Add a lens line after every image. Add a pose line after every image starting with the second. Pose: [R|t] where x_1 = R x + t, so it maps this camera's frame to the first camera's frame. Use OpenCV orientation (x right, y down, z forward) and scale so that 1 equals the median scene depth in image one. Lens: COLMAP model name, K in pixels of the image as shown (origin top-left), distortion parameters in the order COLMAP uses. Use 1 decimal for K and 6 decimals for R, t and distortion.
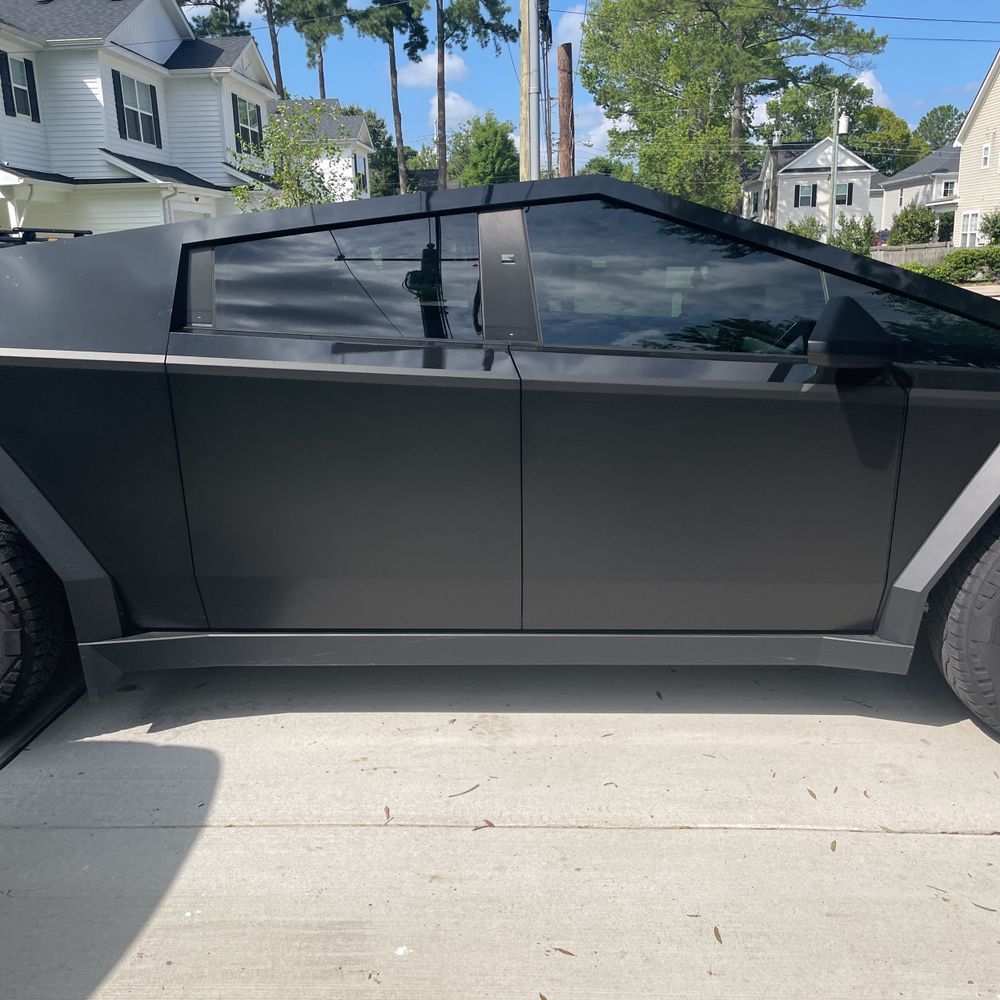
lens RADIAL K [[1007.1, 0, 497.0], [0, 1007.1, 507.6], [0, 0, 1]] dist [0.088027, -0.143244]
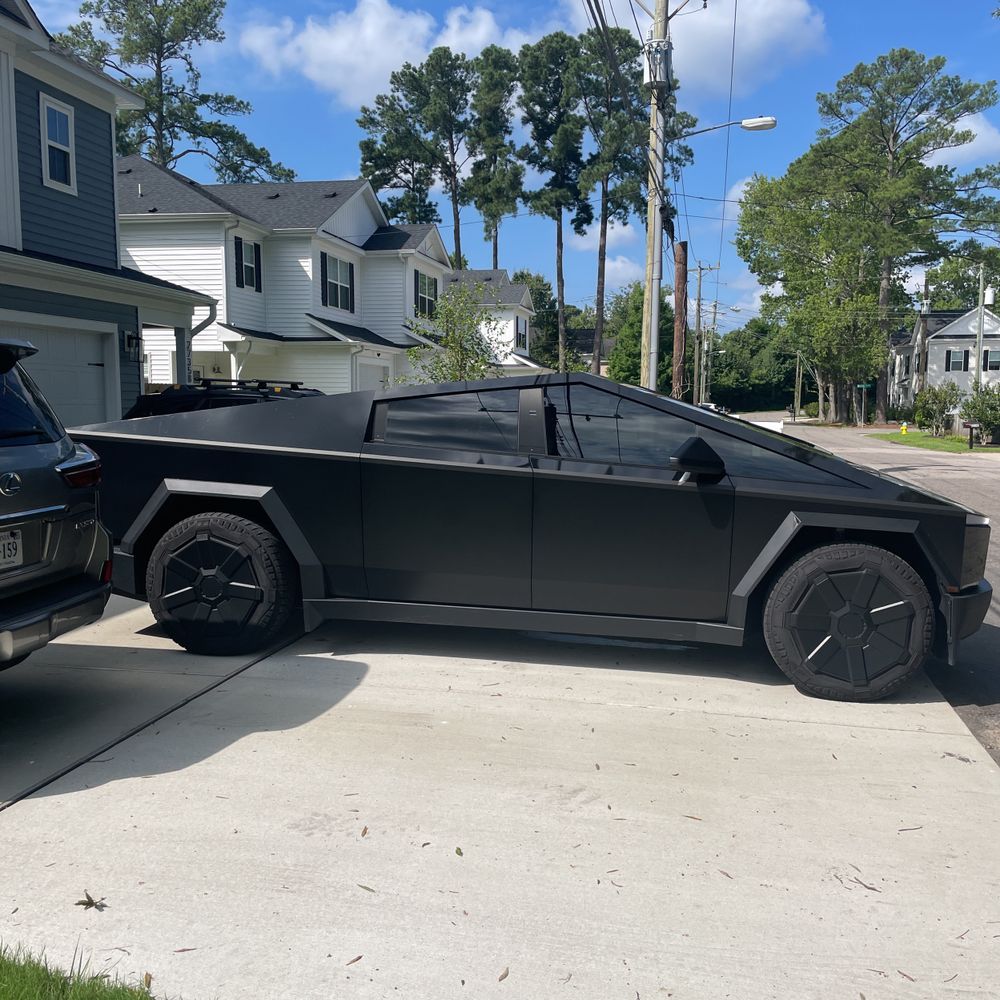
lens RADIAL K [[988.7, 0, 486.0], [0, 988.7, 495.8], [0, 0, 1]] dist [0.070368, -0.090919]
pose [[0.985759, 0.047200, -0.161407, 0.022702], [-0.071122, 0.986754, -0.145805, 0.018997], [0.152387, 0.155208, 0.976058, -0.081892]]
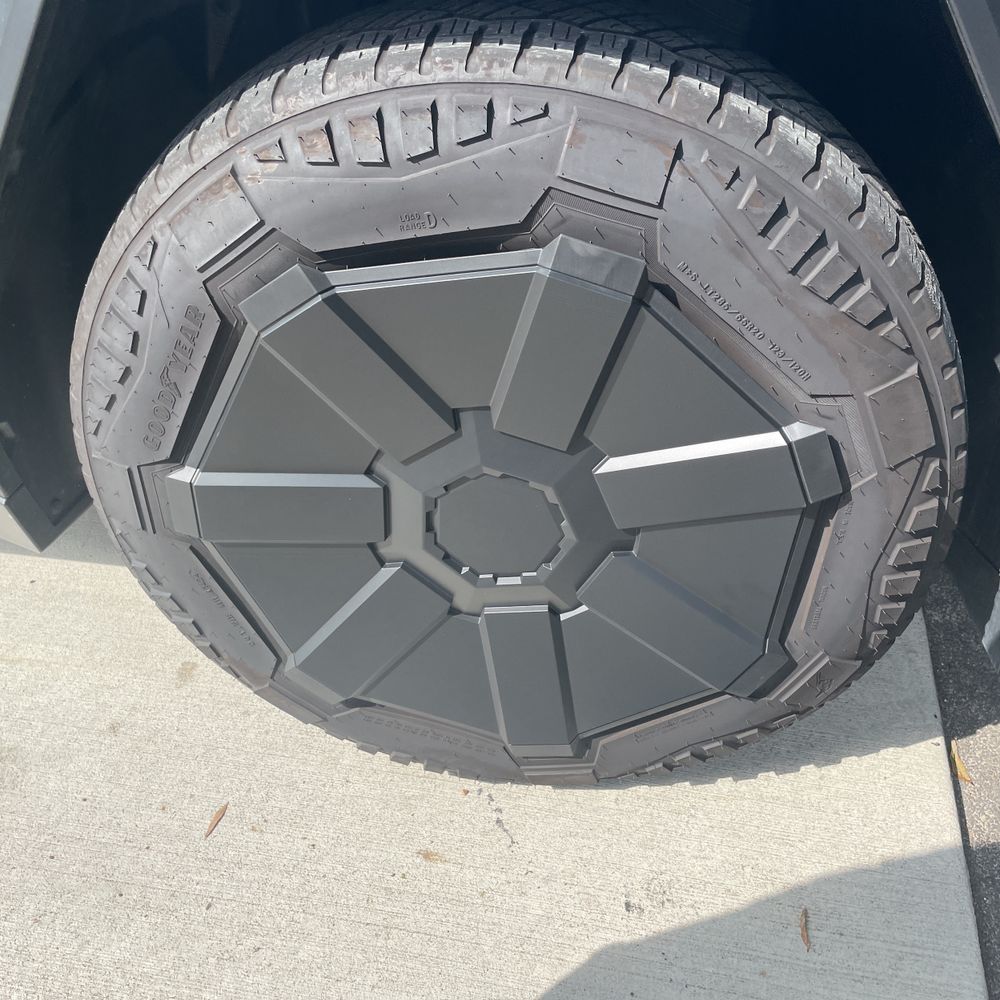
lens RADIAL K [[1007.1, 0, 497.0], [0, 1007.1, 507.6], [0, 0, 1]] dist [0.088027, -0.143244]
pose [[0.990887, 0.096591, -0.093877, 0.060564], [-0.045990, 0.897693, 0.438215, -0.002722], [0.126600, -0.429904, 0.893955, 0.068923]]
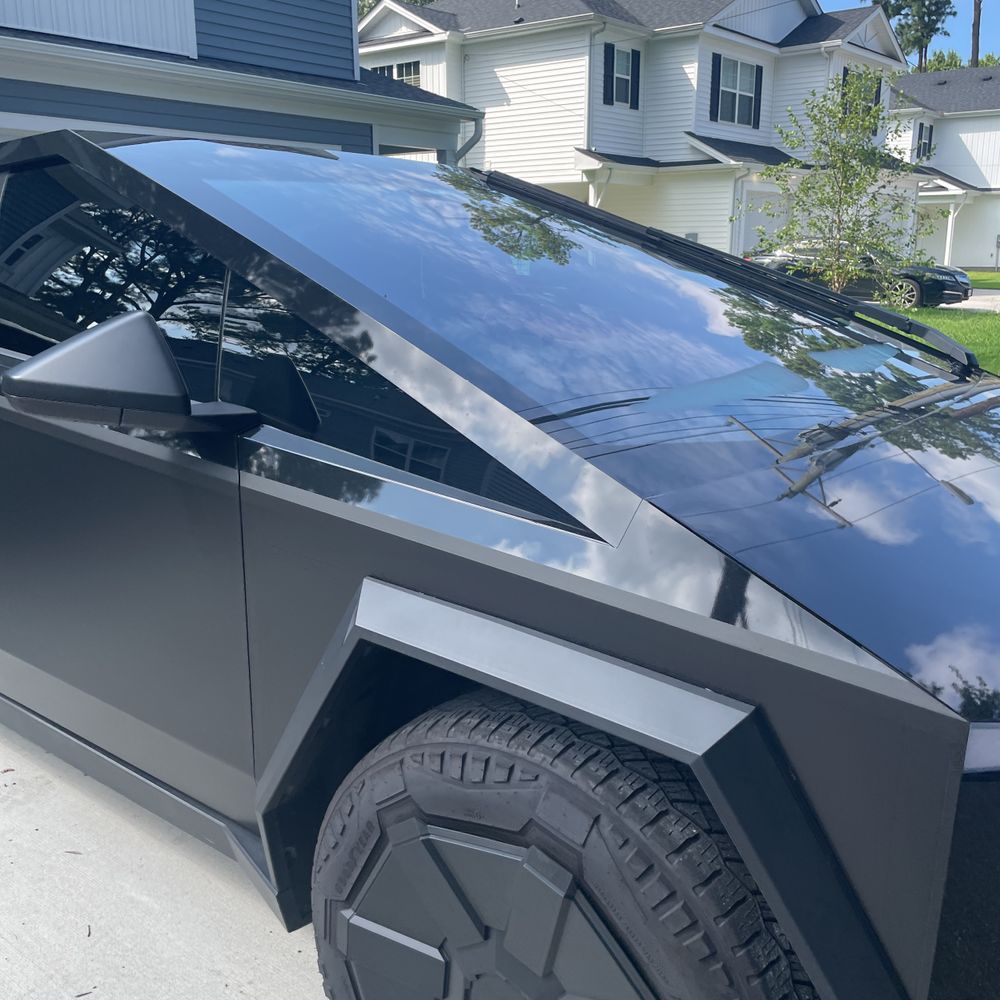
lens RADIAL K [[988.7, 0, 486.0], [0, 988.7, 495.8], [0, 0, 1]] dist [0.070368, -0.090919]
pose [[0.801750, 0.171061, -0.572655, 0.079556], [-0.164383, 0.984325, 0.063889, -0.015263], [0.574608, 0.042912, 0.817303, 0.056829]]
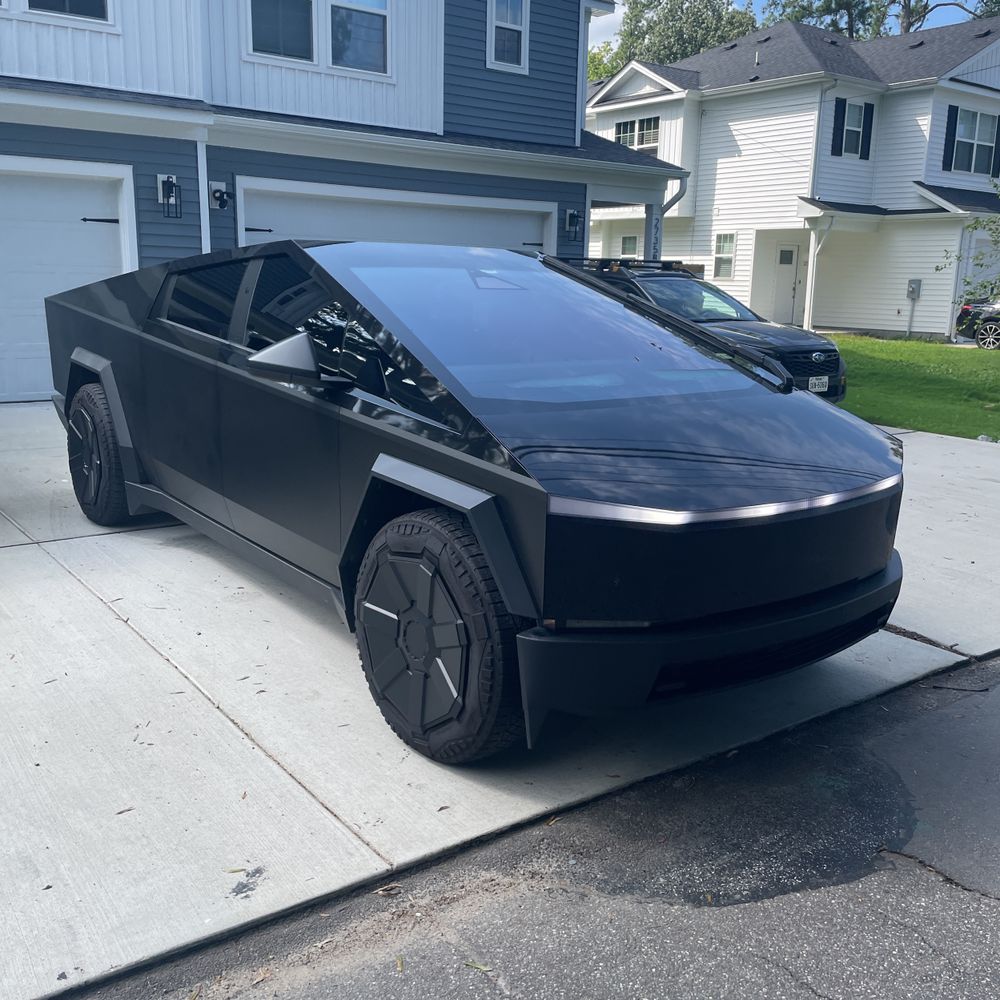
lens RADIAL K [[971.4, 0, 500.0], [0, 971.4, 500.0], [0, 0, 1]] dist [0.055222, -0.073715]
pose [[0.637492, 0.210658, -0.741099, 0.138617], [-0.224427, 0.970955, 0.082943, -0.014044], [0.737046, 0.113447, 0.666253, 0.031066]]
